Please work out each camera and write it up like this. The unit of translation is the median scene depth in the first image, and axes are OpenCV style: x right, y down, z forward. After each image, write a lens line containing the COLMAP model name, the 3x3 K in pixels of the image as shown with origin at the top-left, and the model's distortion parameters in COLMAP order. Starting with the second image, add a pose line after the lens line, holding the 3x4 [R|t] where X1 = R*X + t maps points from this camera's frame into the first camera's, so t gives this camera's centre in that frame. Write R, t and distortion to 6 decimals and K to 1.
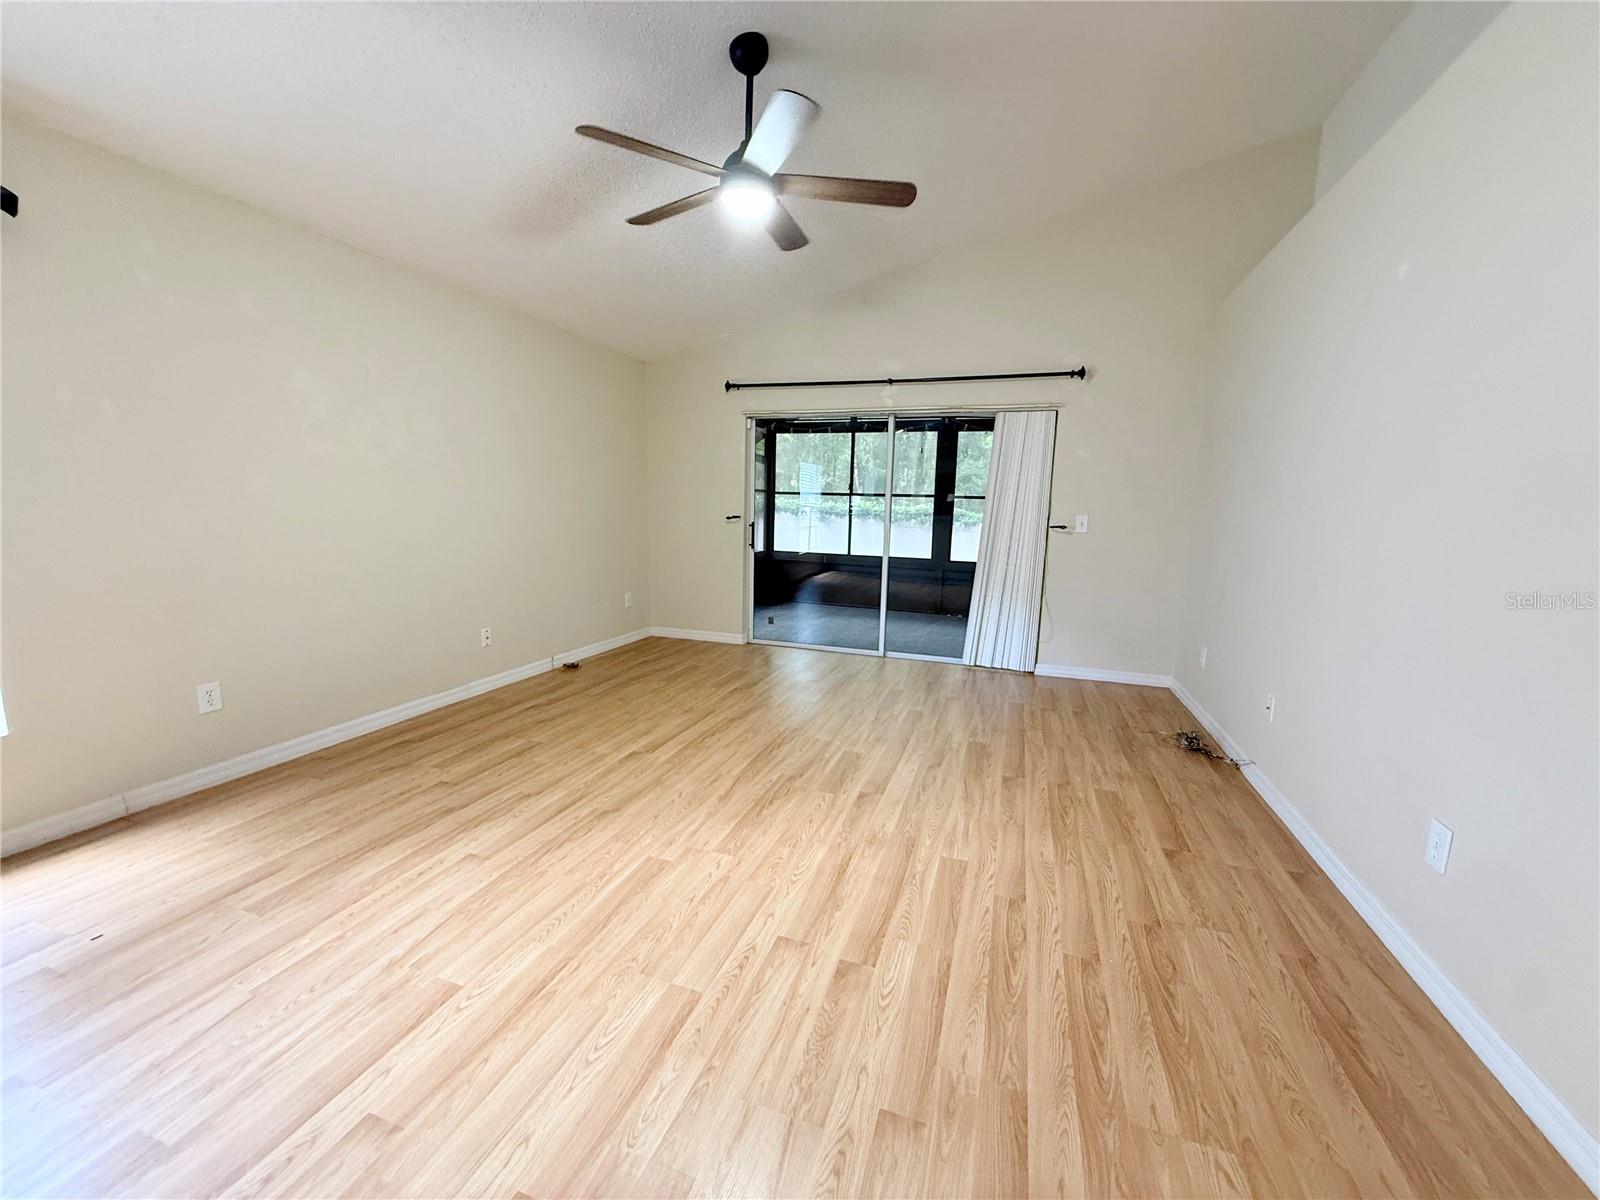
lens RADIAL K [[637.5, 0, 798.8], [0, 637.5, 603.8], [0, 0, 1]] dist [0.002472, -0.000914]
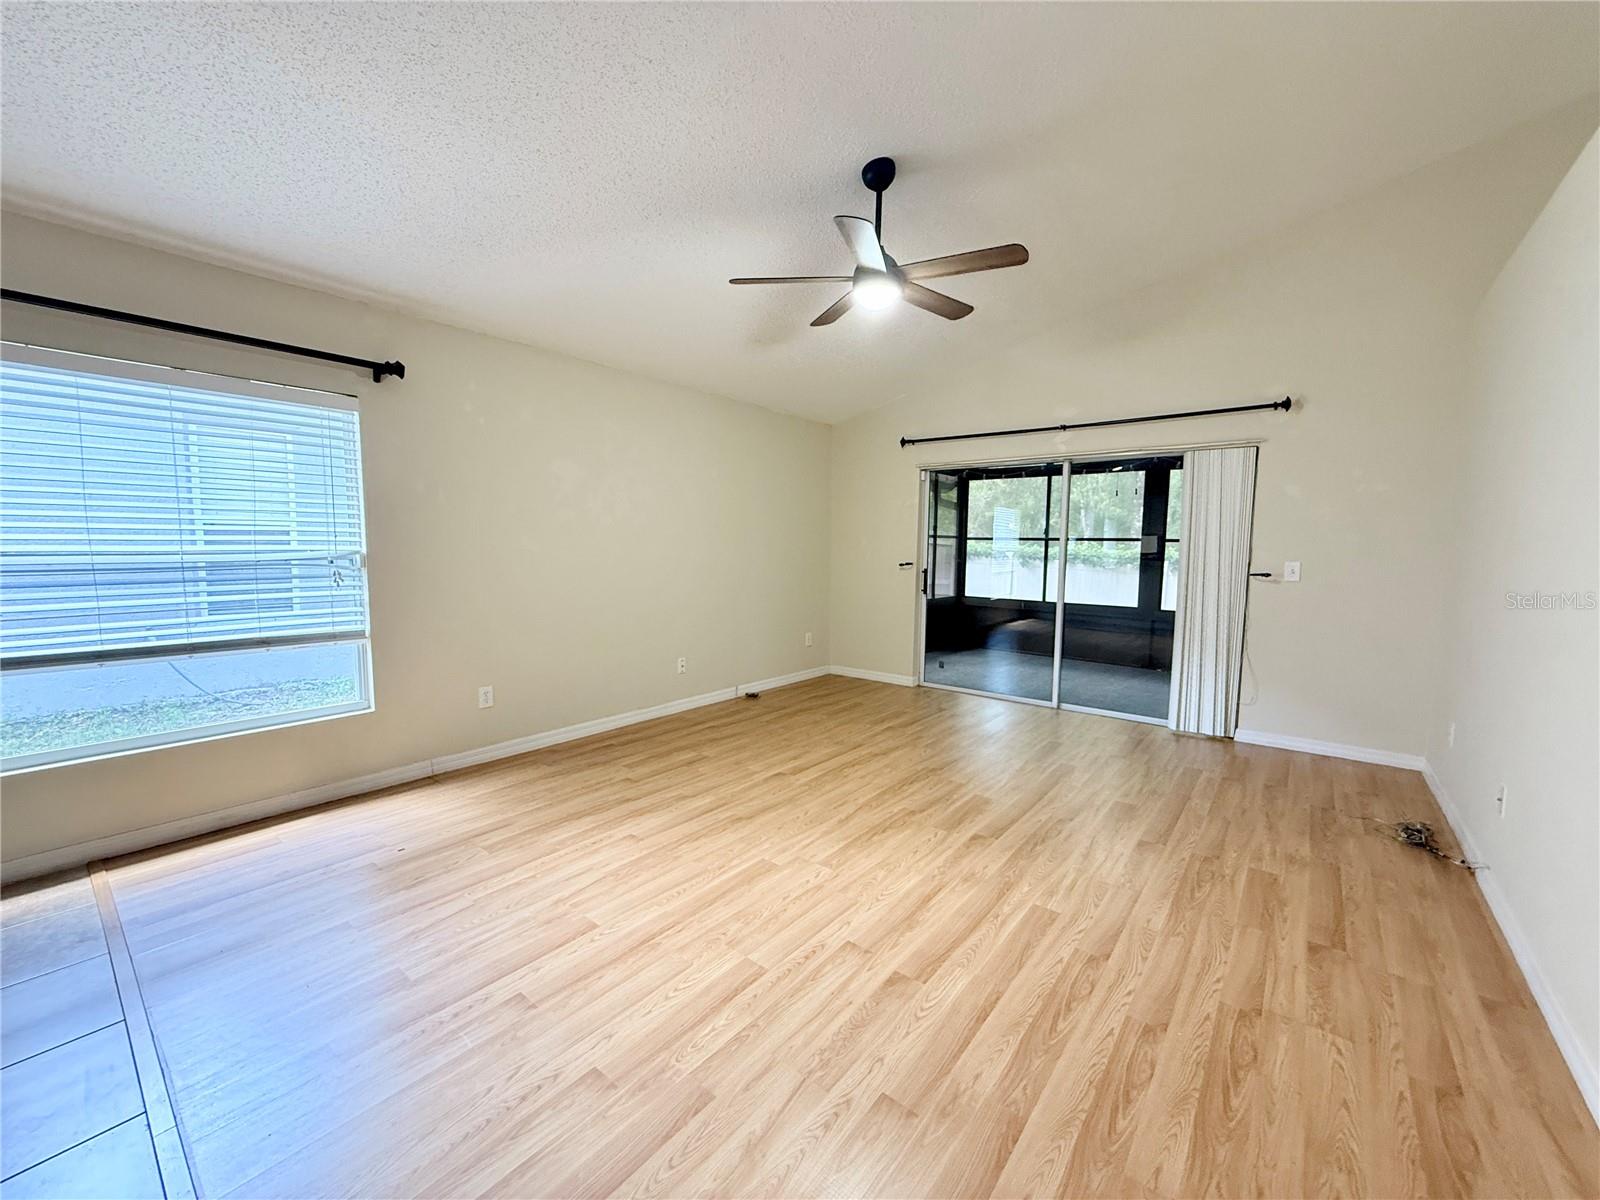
lens RADIAL K [[637.5, 0, 799.6], [0, 637.5, 606.3], [0, 0, 1]] dist [0.002472, -0.000914]
pose [[0.941809, 0.019605, -0.335576, 0.186522], [-0.040898, 0.997564, -0.056504, 0.000057], [0.333651, 0.066940, 0.940317, -0.091364]]
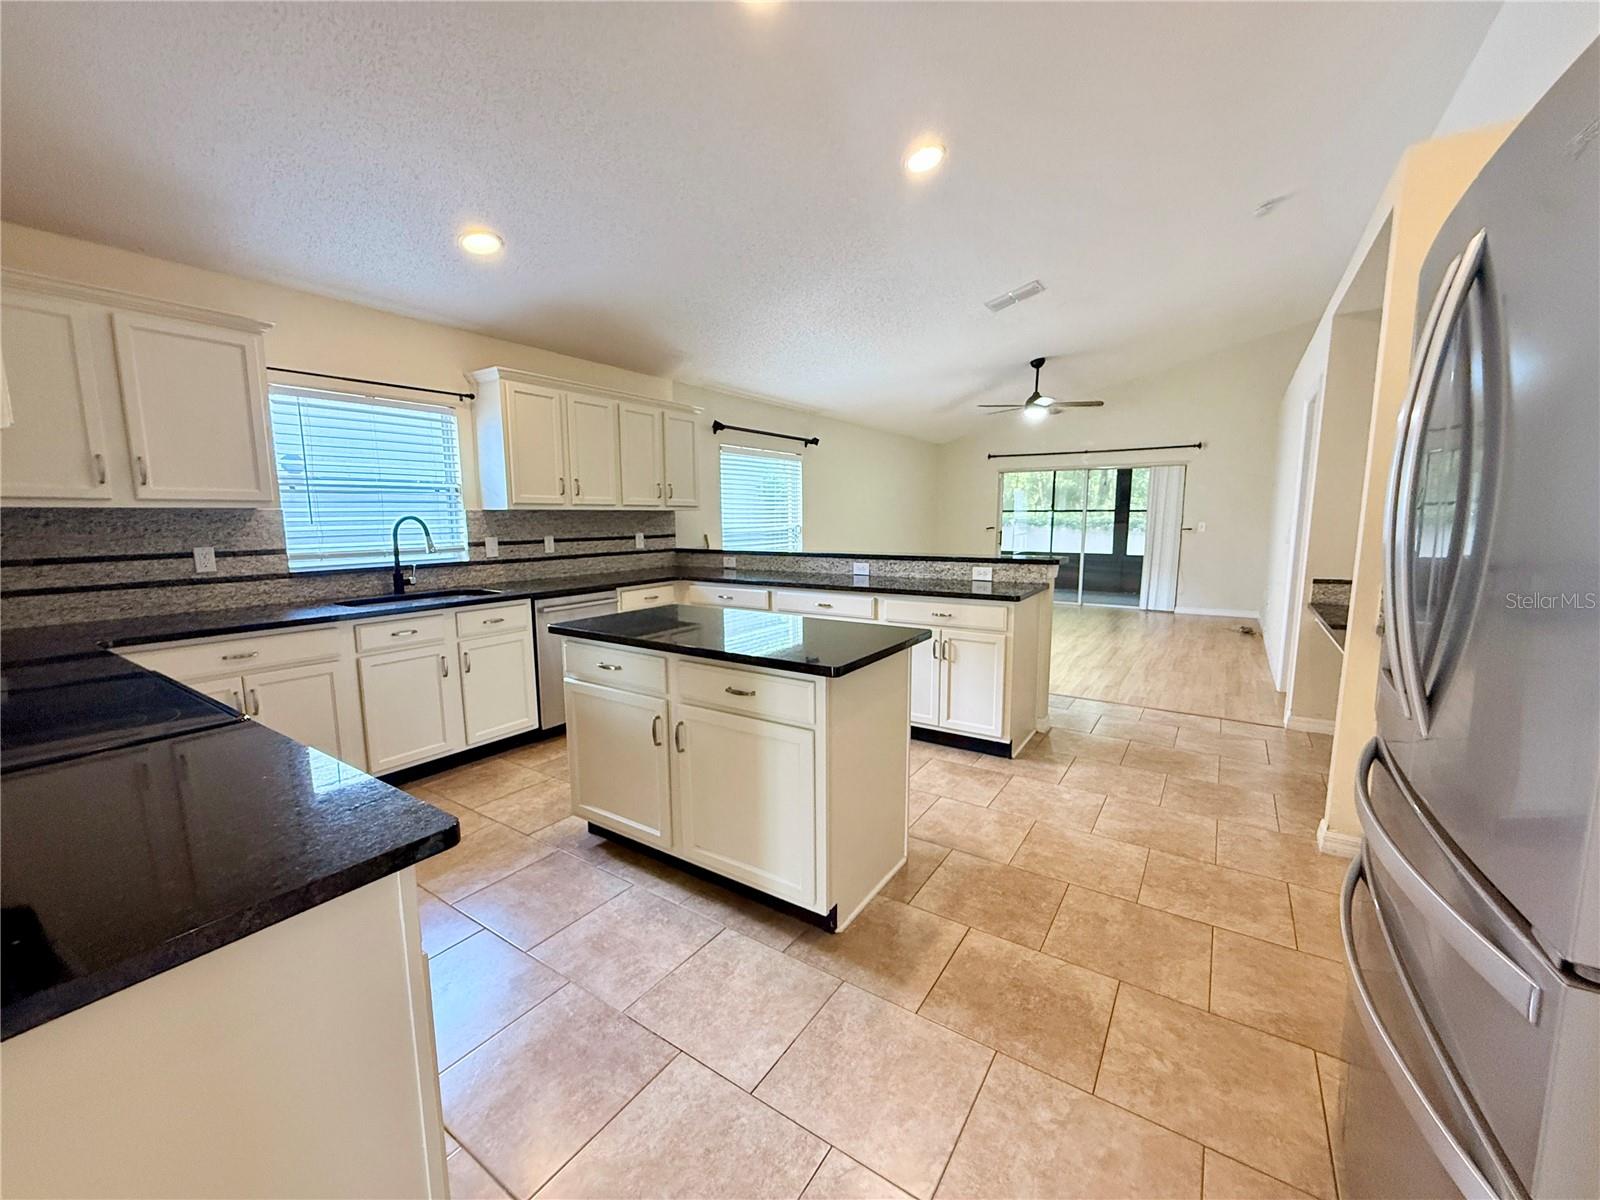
lens RADIAL K [[637.5, 0, 799.7], [0, 637.5, 602.0], [0, 0, 1]] dist [0.002472, -0.000914]
pose [[0.966900, 0.006476, -0.255073, -0.352278], [-0.011798, 0.999743, -0.019339, 0.244855], [0.254882, 0.021708, 0.966728, -1.879041]]
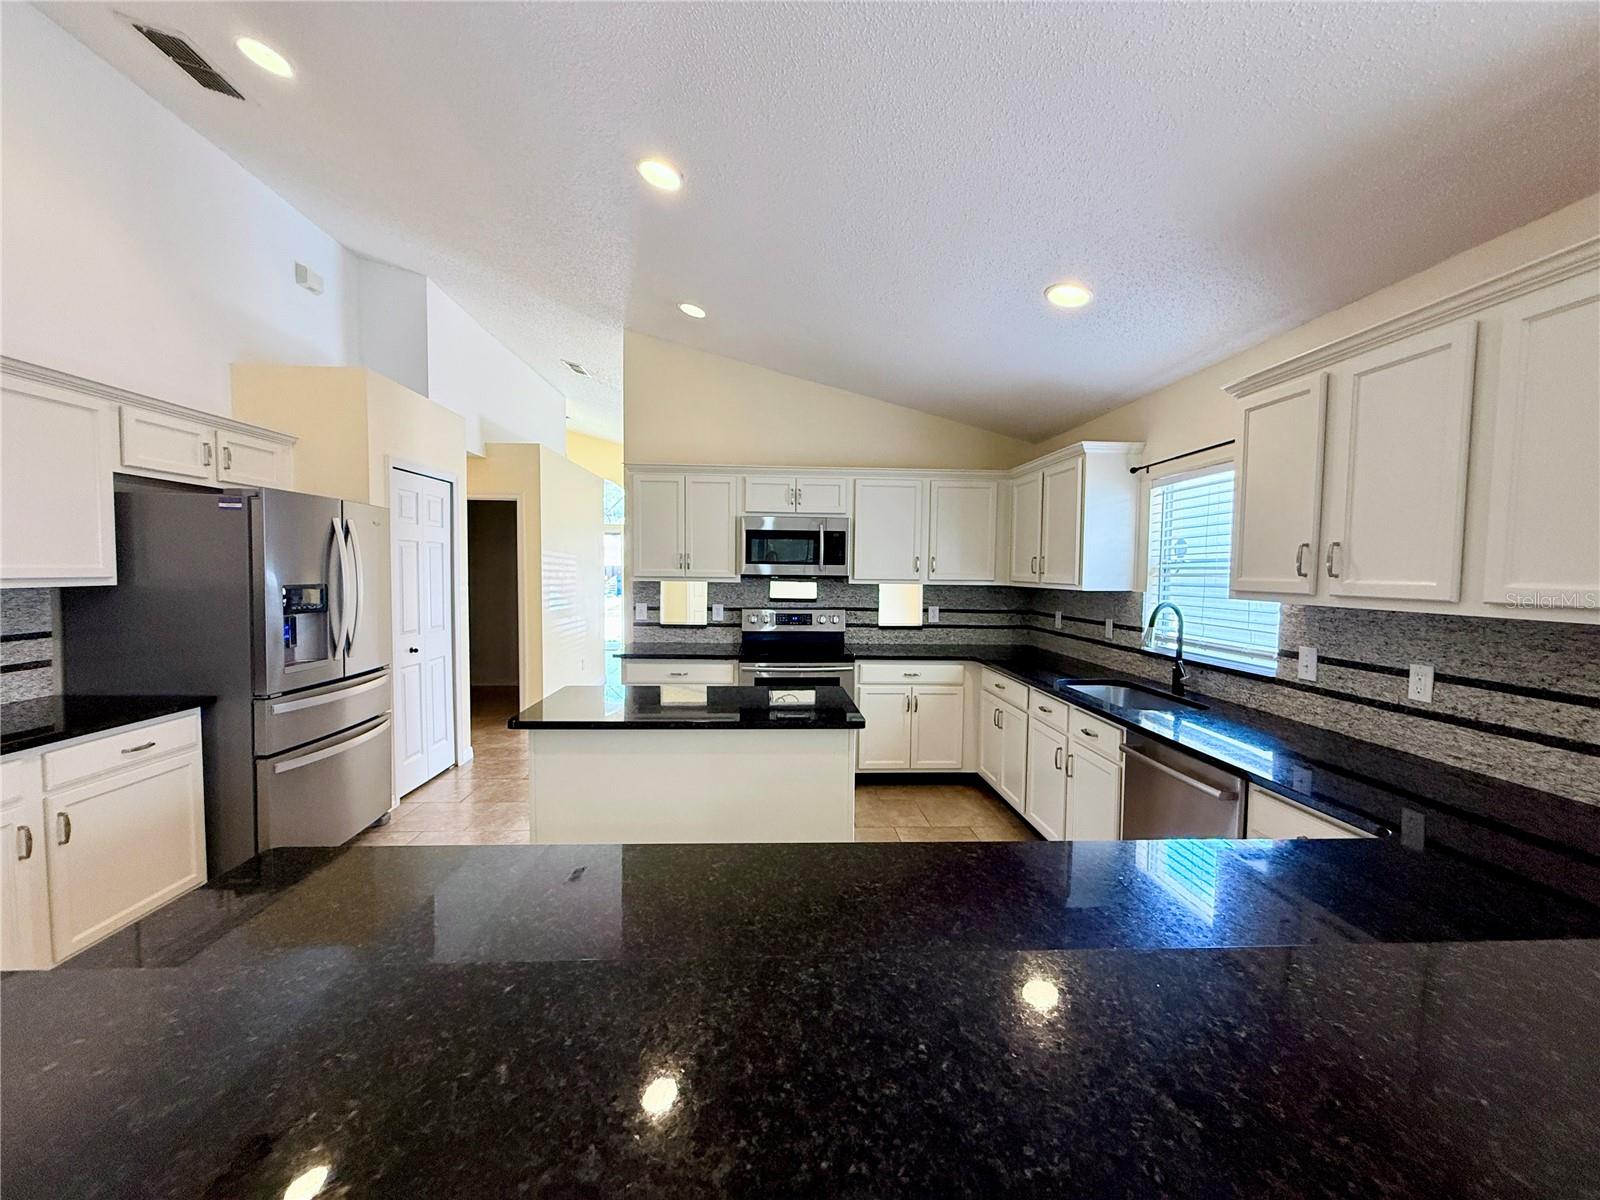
lens RADIAL K [[637.5, 0, 799.0], [0, 637.5, 600.3], [0, 0, 1]] dist [0.002472, -0.000914]
pose [[-0.924487, -0.012331, -0.381013, -0.437422], [-0.087526, 0.979642, 0.180668, -0.110348], [0.371029, 0.200374, -0.906746, 0.020833]]
